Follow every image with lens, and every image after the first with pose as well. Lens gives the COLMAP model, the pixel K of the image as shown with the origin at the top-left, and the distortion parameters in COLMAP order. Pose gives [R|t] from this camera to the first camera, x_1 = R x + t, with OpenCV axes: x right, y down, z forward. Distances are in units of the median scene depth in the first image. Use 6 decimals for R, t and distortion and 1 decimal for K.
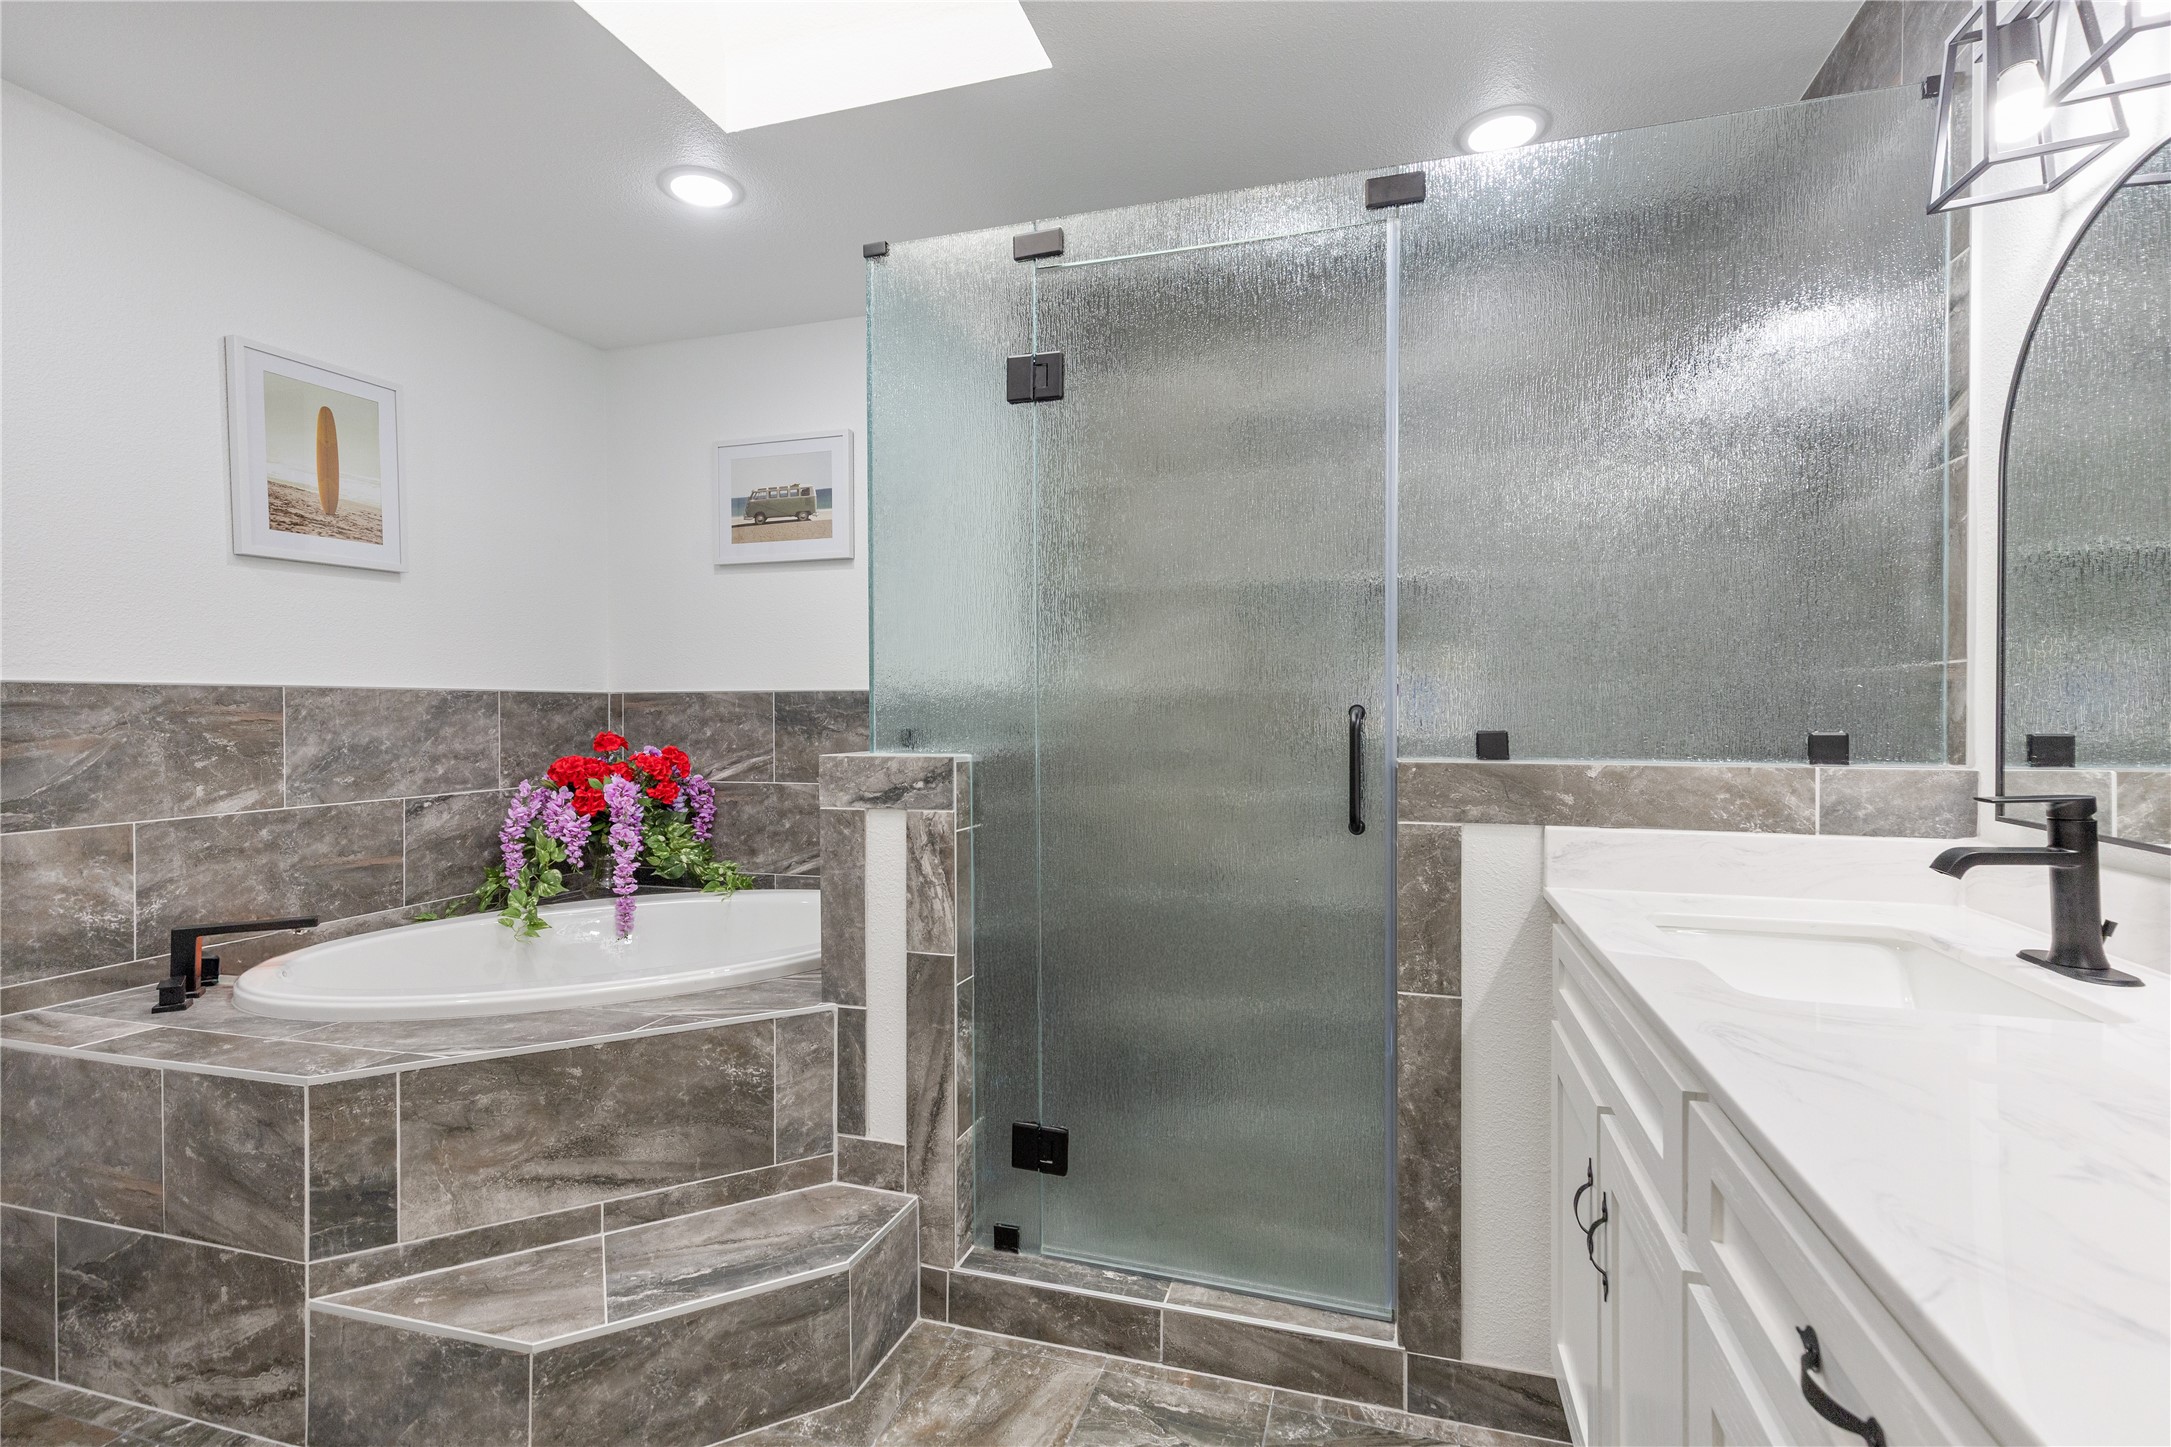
lens RADIAL K [[985.3, 0, 1089.4], [0, 985.3, 718.1], [0, 0, 1]] dist [0.009942, -0.002179]
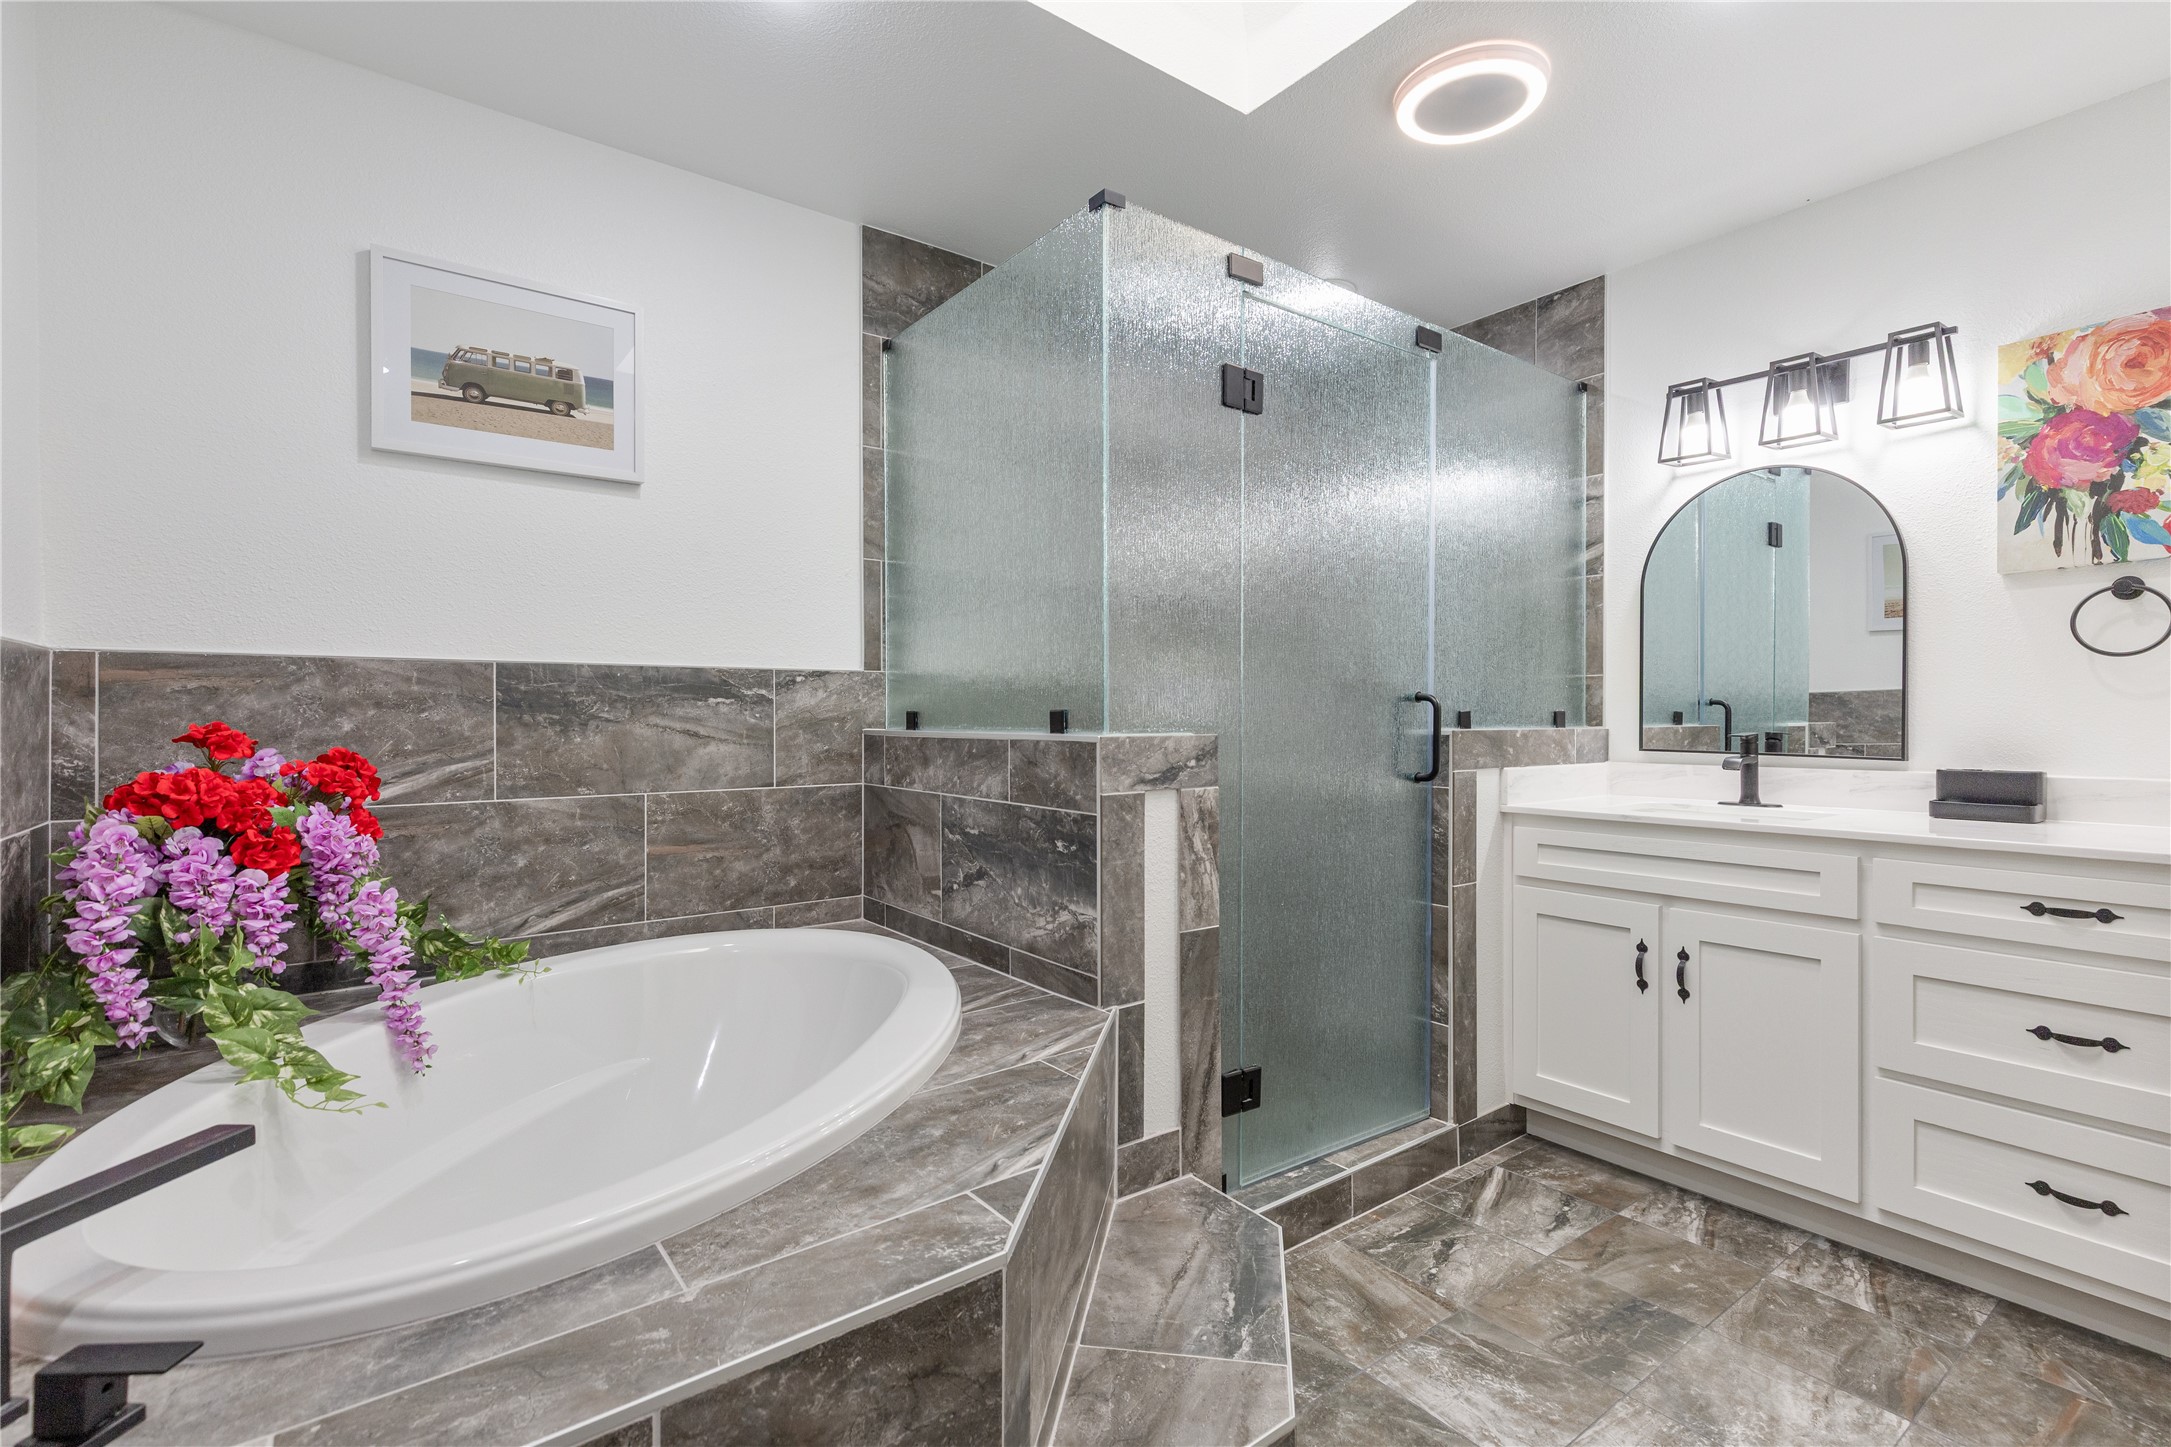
lens RADIAL K [[985.3, 0, 1098.0], [0, 985.3, 719.0], [0, 0, 1]] dist [0.009942, -0.002179]
pose [[0.589050, -0.001250, 0.808096, -1.107537], [0.004532, 0.999988, -0.001756, 0.025586], [-0.808084, 0.004697, 0.589049, 0.516866]]
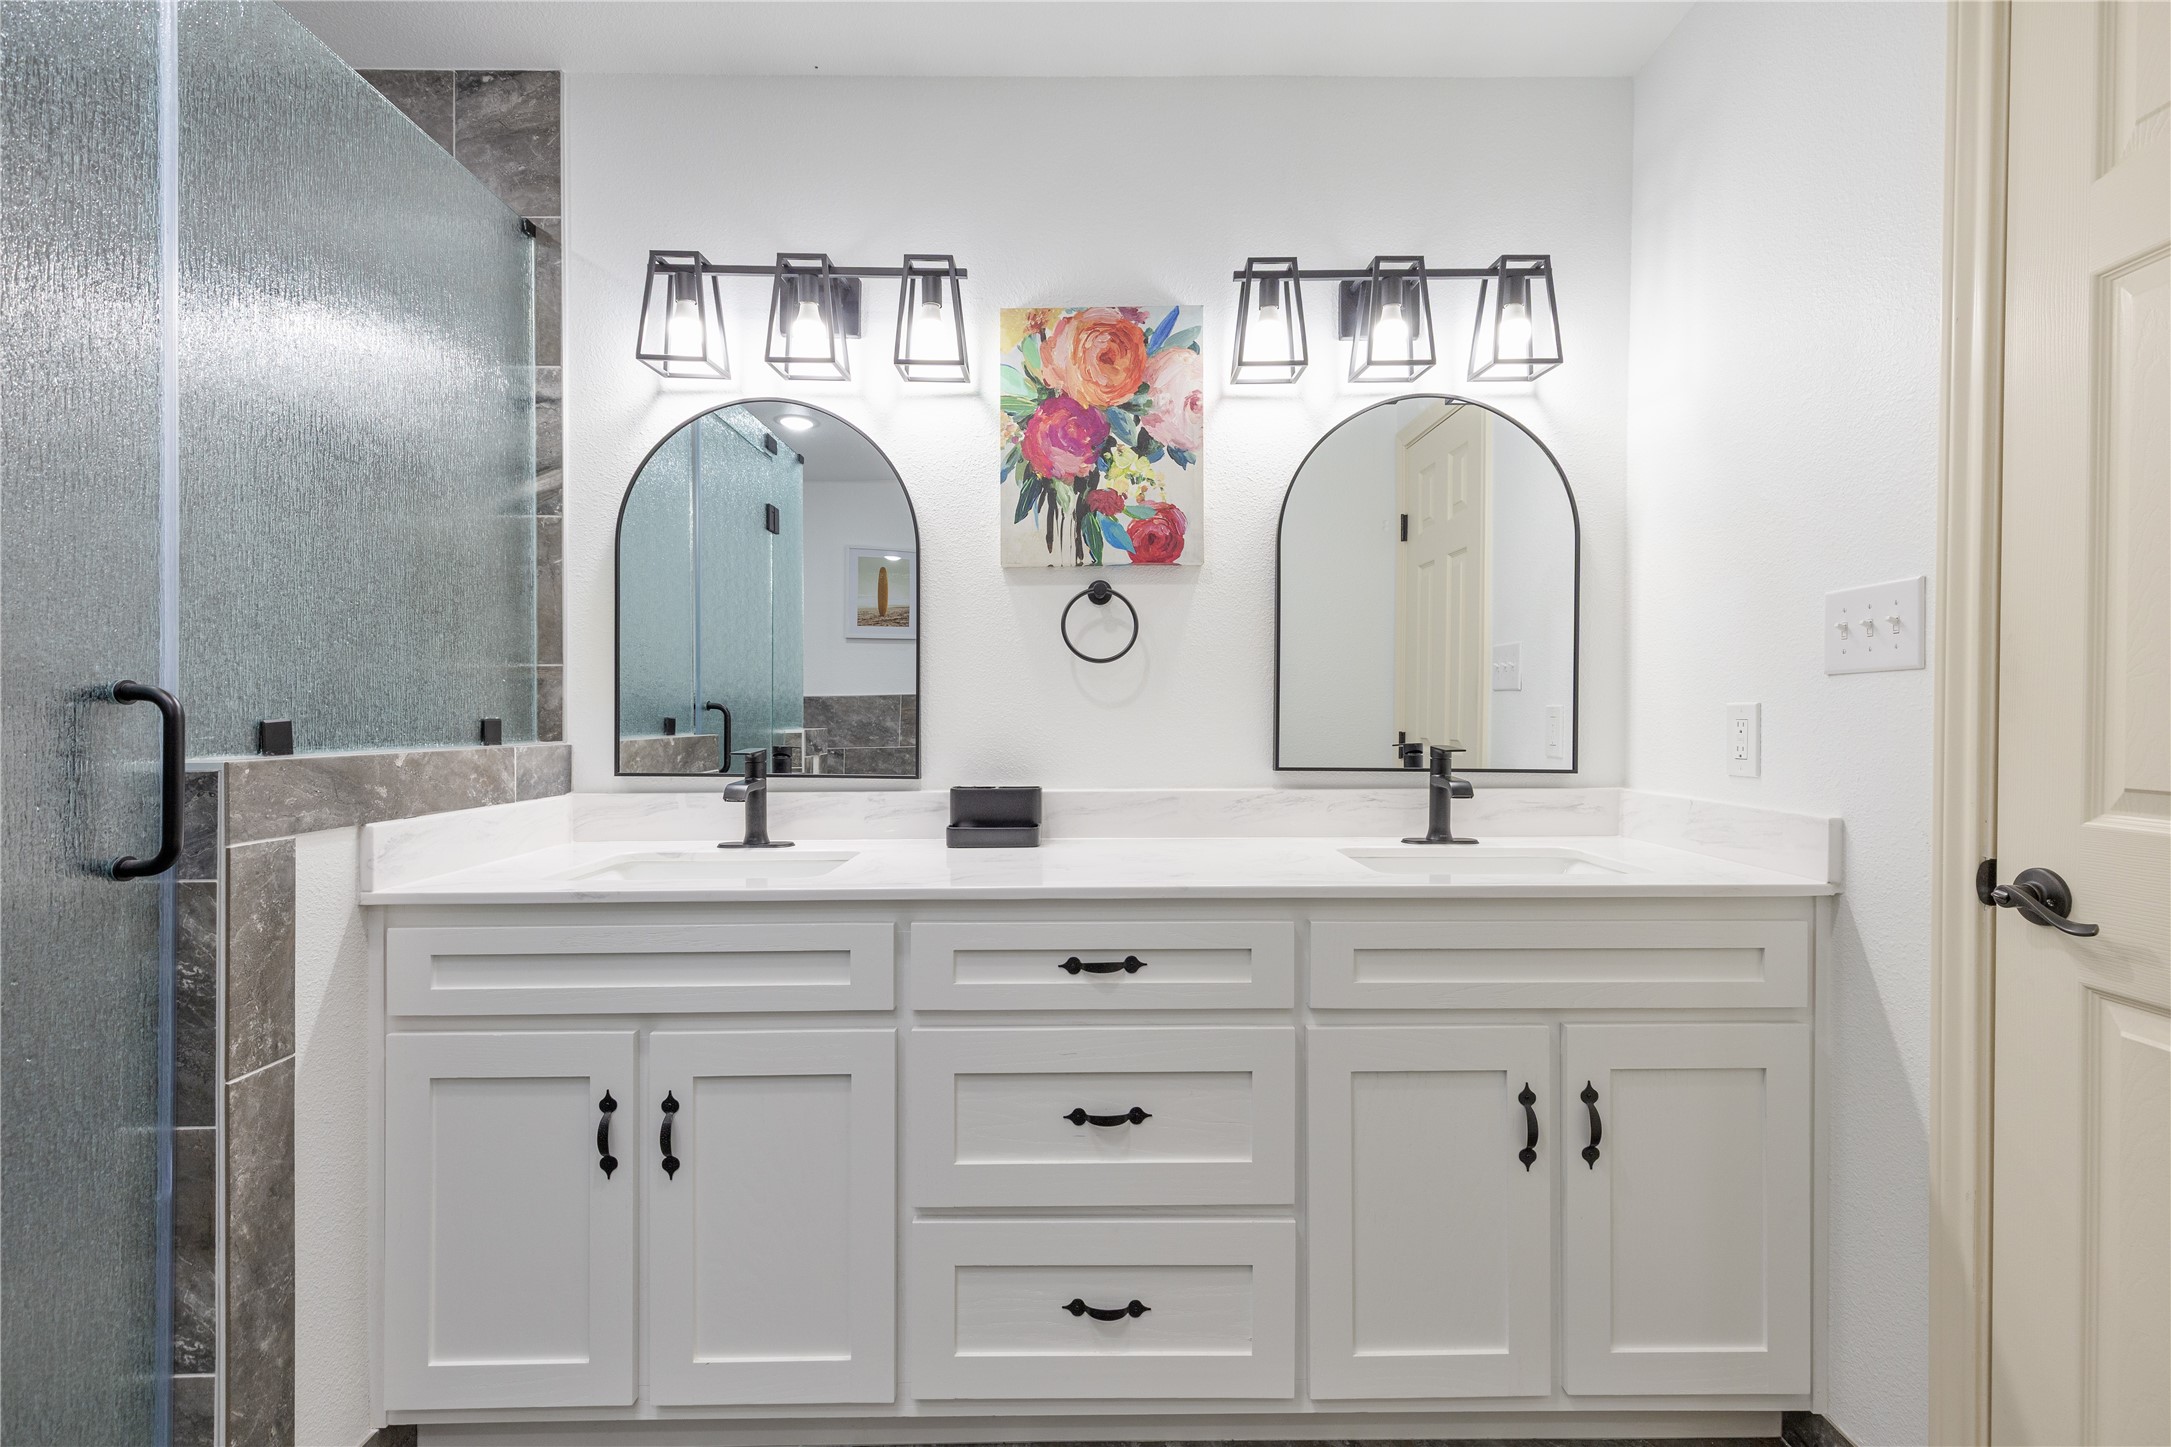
lens RADIAL K [[985.3, 0, 1091.5], [0, 985.3, 719.0], [0, 0, 1]] dist [0.009942, -0.002179]
pose [[-0.292146, -0.001308, 0.956373, -0.519724], [0.007815, 0.999962, 0.003754, 0.014091], [-0.956342, 0.008571, -0.292125, 0.562420]]
